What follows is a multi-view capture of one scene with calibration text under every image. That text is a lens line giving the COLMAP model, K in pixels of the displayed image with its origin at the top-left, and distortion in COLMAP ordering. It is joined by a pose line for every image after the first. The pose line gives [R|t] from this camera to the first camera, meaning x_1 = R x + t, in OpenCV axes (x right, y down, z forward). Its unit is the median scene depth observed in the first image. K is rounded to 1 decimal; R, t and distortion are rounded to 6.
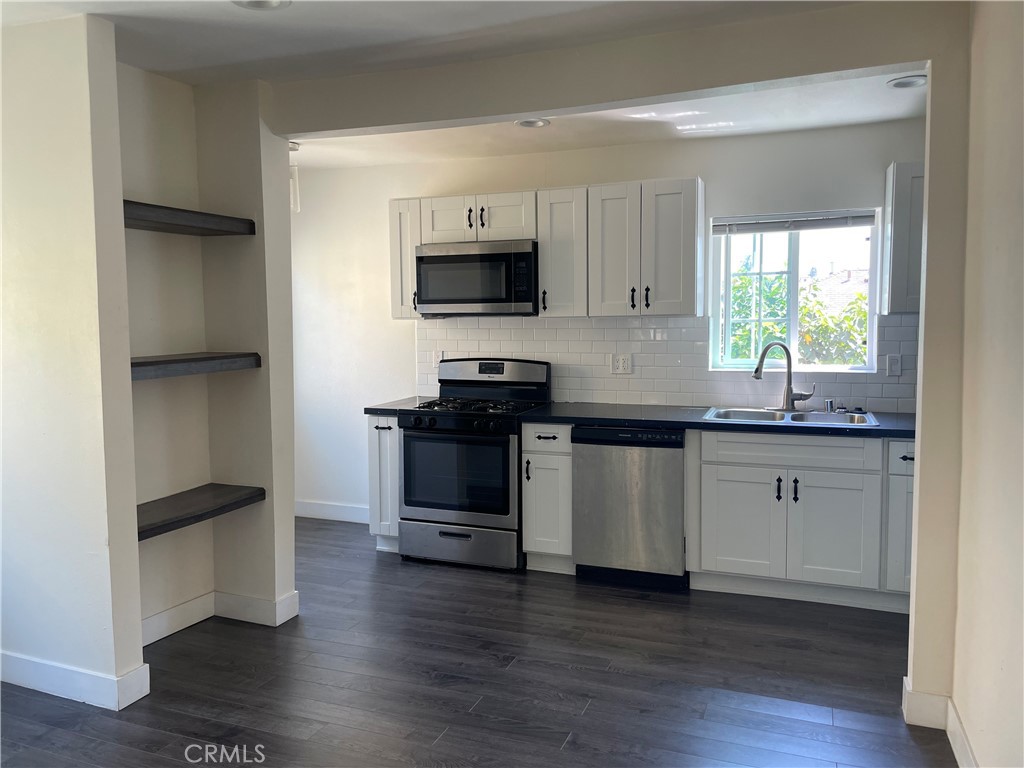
lens RADIAL K [[788.5, 0, 510.9], [0, 788.5, 376.1], [0, 0, 1]] dist [0.137464, -0.181683]
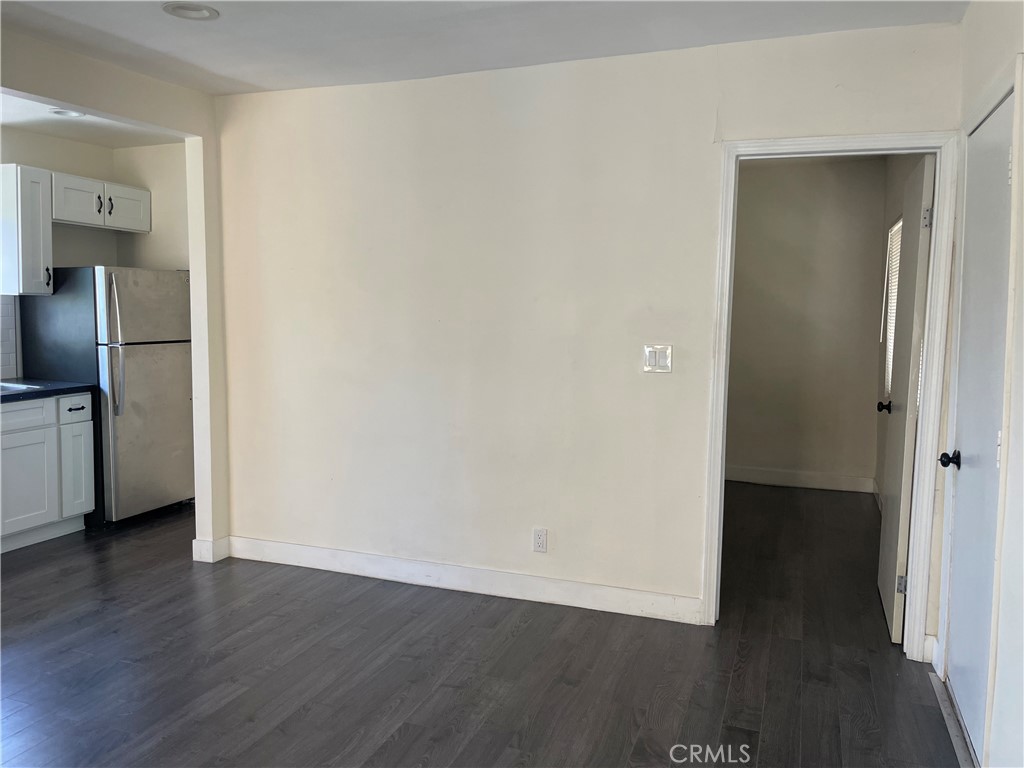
lens RADIAL K [[788.5, 0, 510.9], [0, 788.5, 376.1], [0, 0, 1]] dist [0.137464, -0.181683]
pose [[-0.013153, -0.083303, 0.996437, -0.829950], [0.057780, 0.994795, 0.083928, -0.019281], [-0.998243, 0.058678, -0.008271, 0.330978]]
